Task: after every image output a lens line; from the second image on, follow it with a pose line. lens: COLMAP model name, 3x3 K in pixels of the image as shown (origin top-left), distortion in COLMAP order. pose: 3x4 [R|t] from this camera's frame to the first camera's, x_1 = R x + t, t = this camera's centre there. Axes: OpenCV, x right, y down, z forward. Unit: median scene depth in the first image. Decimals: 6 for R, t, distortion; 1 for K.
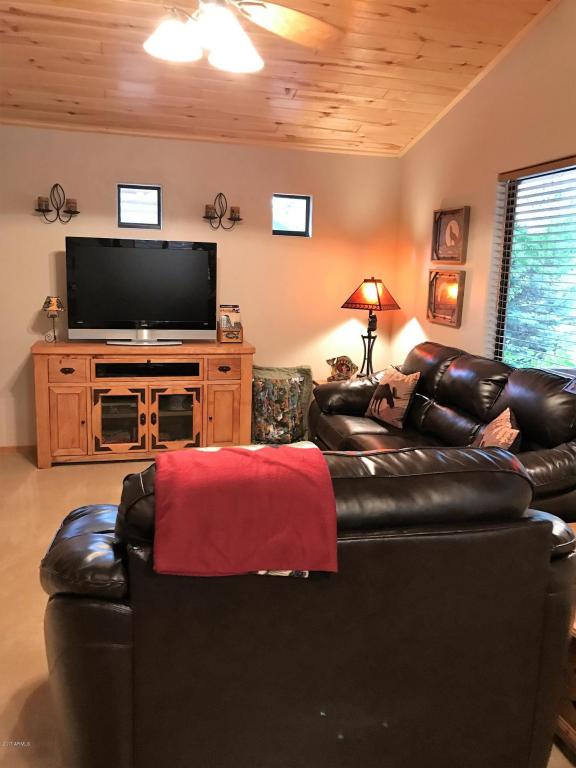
lens RADIAL K [[625.3, 0, 287.6], [0, 625.3, 382.7], [0, 0, 1]] dist [0.037481, -0.028091]
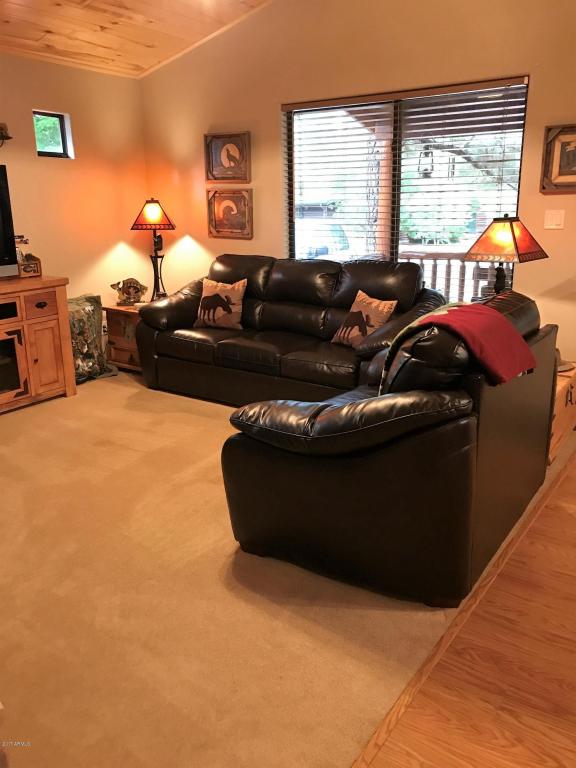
lens RADIAL K [[625.3, 0, 282.9], [0, 625.3, 362.1], [0, 0, 1]] dist [0.037481, -0.028091]
pose [[0.755887, -0.203128, 0.622394, -0.414615], [0.151388, 0.979117, 0.135693, -0.011276], [-0.636959, -0.008345, 0.770852, 0.058646]]
